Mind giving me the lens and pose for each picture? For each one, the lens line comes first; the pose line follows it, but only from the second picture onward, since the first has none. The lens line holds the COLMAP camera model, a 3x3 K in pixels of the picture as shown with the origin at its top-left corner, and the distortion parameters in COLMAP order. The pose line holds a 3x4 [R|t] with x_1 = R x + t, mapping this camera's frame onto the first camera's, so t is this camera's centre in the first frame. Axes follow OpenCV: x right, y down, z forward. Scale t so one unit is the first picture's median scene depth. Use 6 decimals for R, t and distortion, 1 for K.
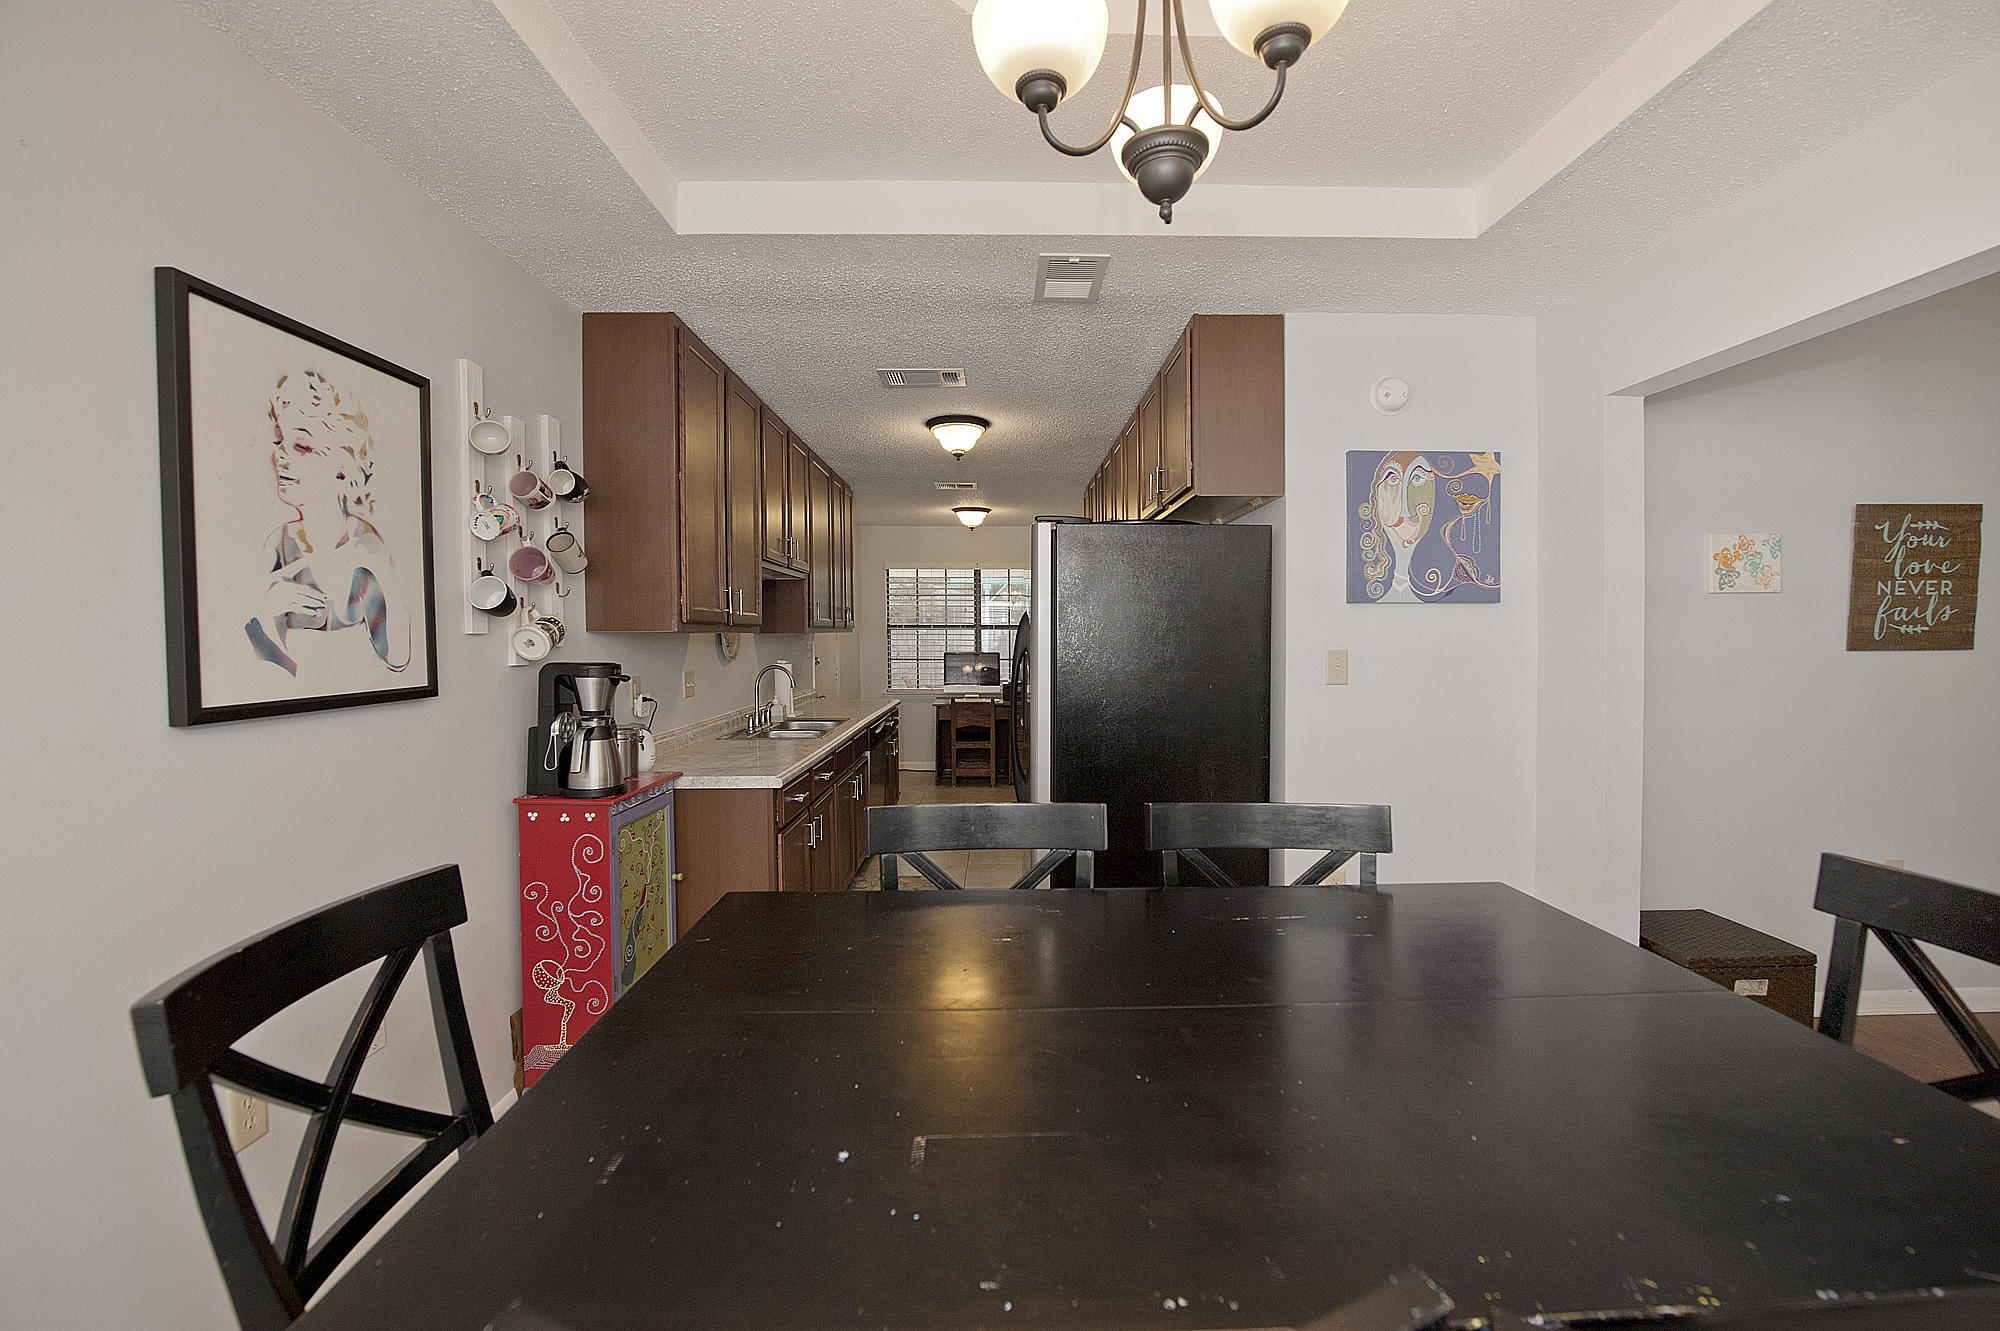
lens RADIAL K [[816.7, 0, 996.8], [0, 816.7, 655.4], [0, 0, 1]] dist [-0.013680, -0.002778]
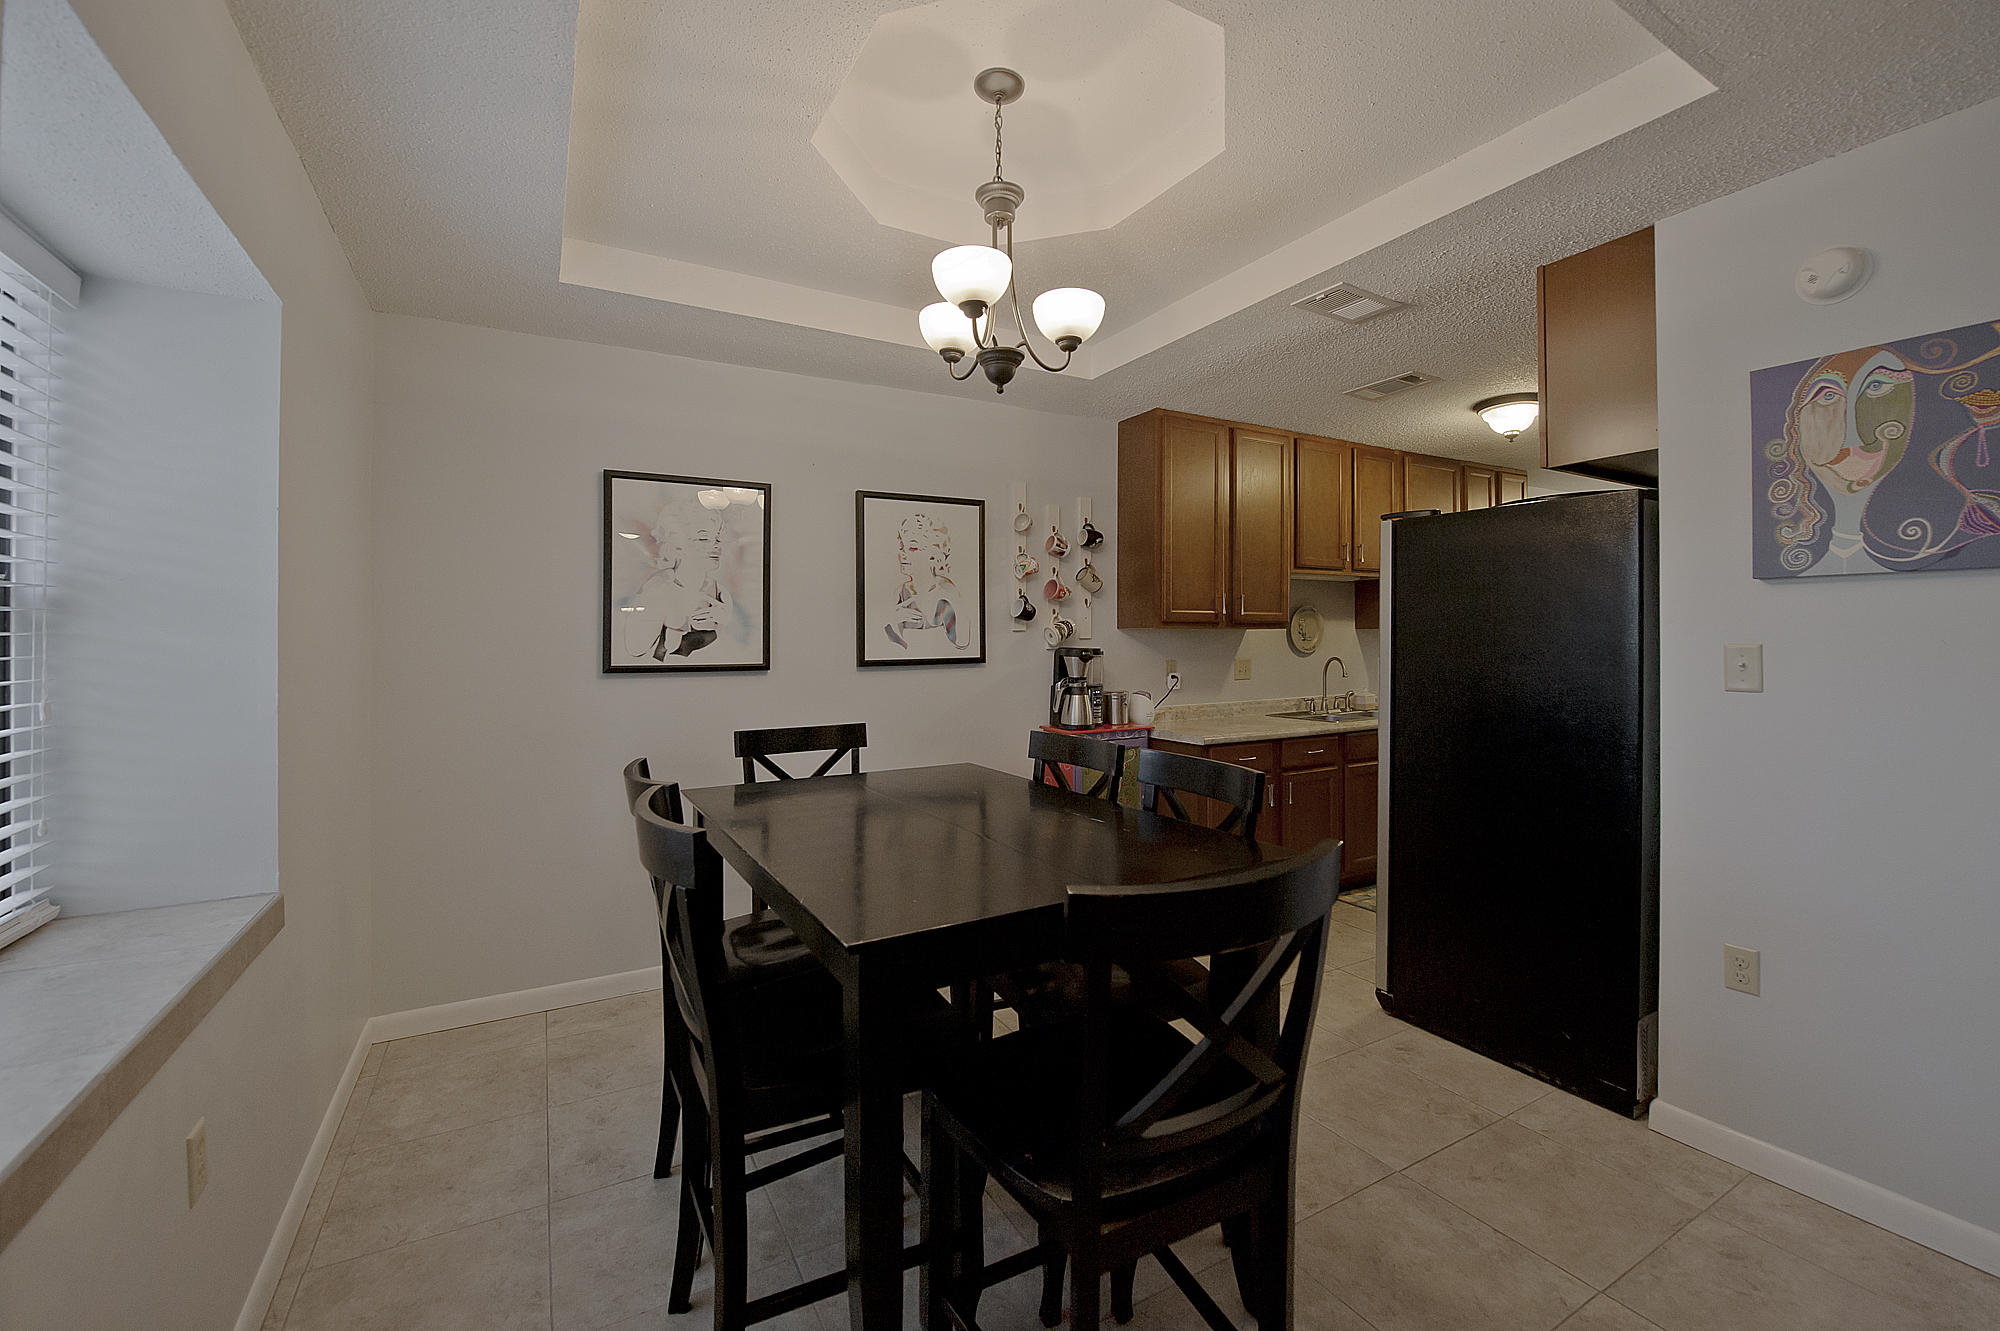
lens RADIAL K [[816.7, 0, 1007.6], [0, 816.7, 646.9], [0, 0, 1]] dist [-0.013680, -0.002778]
pose [[0.488186, 0.008971, -0.872693, 0.739520], [-0.017397, 0.999849, 0.000546, 0.007458], [0.872566, 0.014915, 0.488269, 0.065488]]
